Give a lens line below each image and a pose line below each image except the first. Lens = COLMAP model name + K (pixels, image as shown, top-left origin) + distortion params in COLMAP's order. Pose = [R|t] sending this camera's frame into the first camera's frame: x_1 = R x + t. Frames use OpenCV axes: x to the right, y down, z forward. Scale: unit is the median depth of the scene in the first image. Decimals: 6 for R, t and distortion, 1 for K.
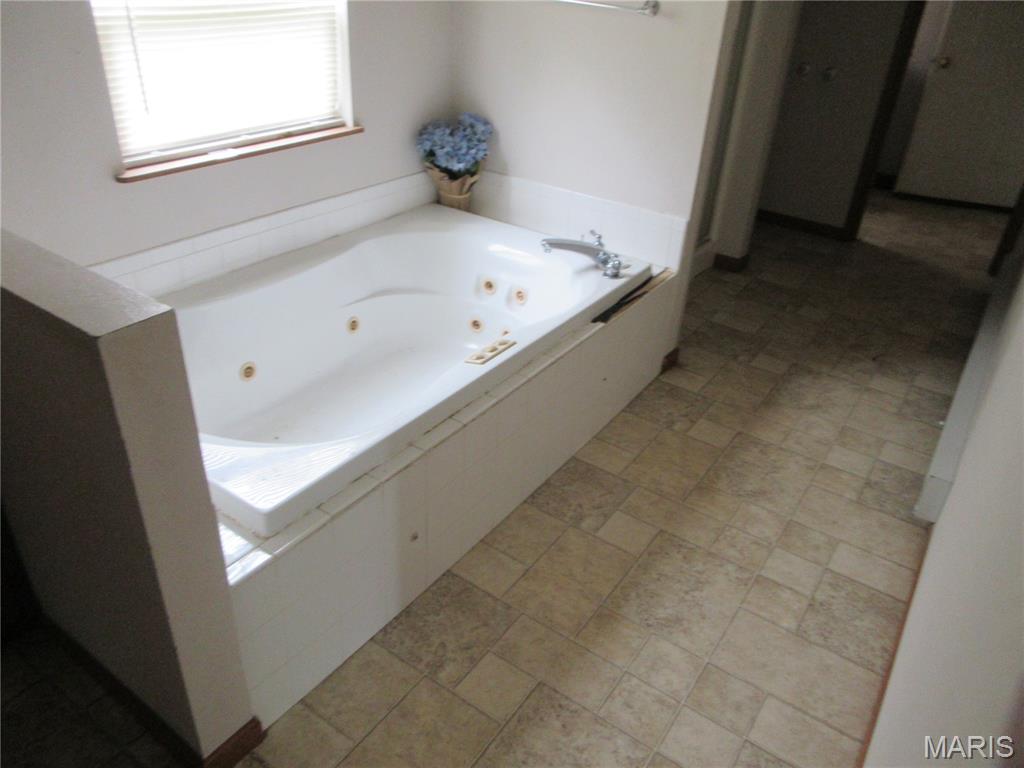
lens RADIAL K [[769.1, 0, 511.9], [0, 769.1, 383.6], [0, 0, 1]] dist [-0.002179, -0.010666]
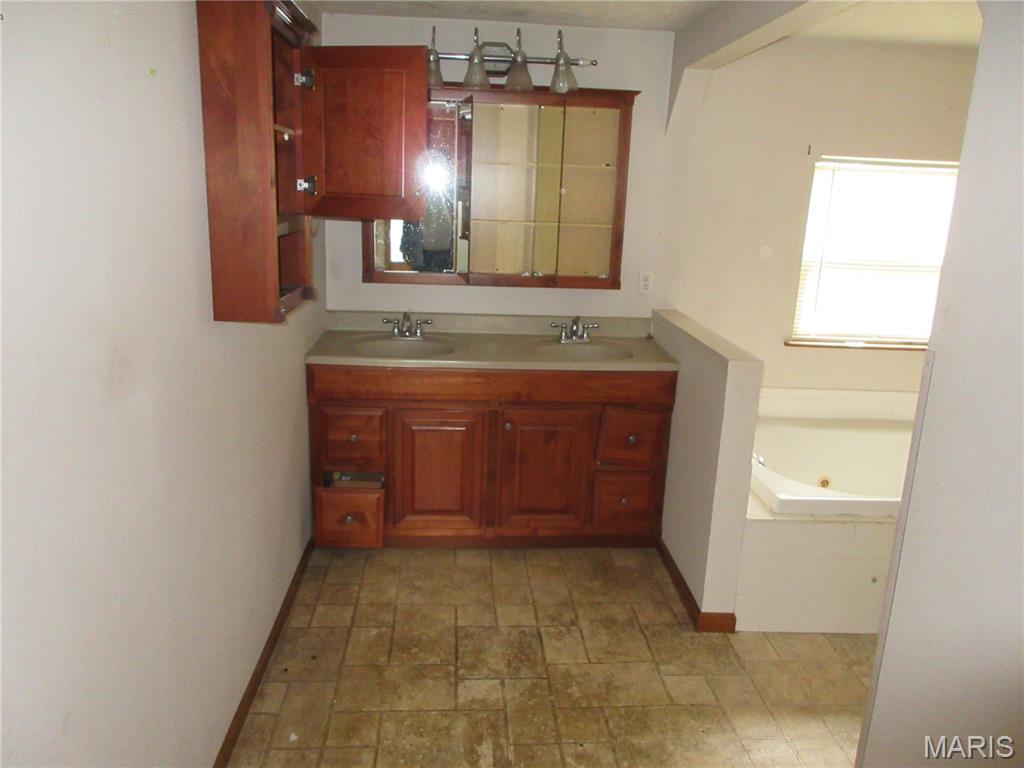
lens RADIAL K [[769.1, 0, 512.2], [0, 769.1, 383.8], [0, 0, 1]] dist [-0.002179, -0.010666]
pose [[0.616613, 0.157419, -0.771367, 0.530768], [-0.409709, 0.900831, -0.143672, 0.364405], [0.672255, 0.404627, 0.619960, -0.534876]]
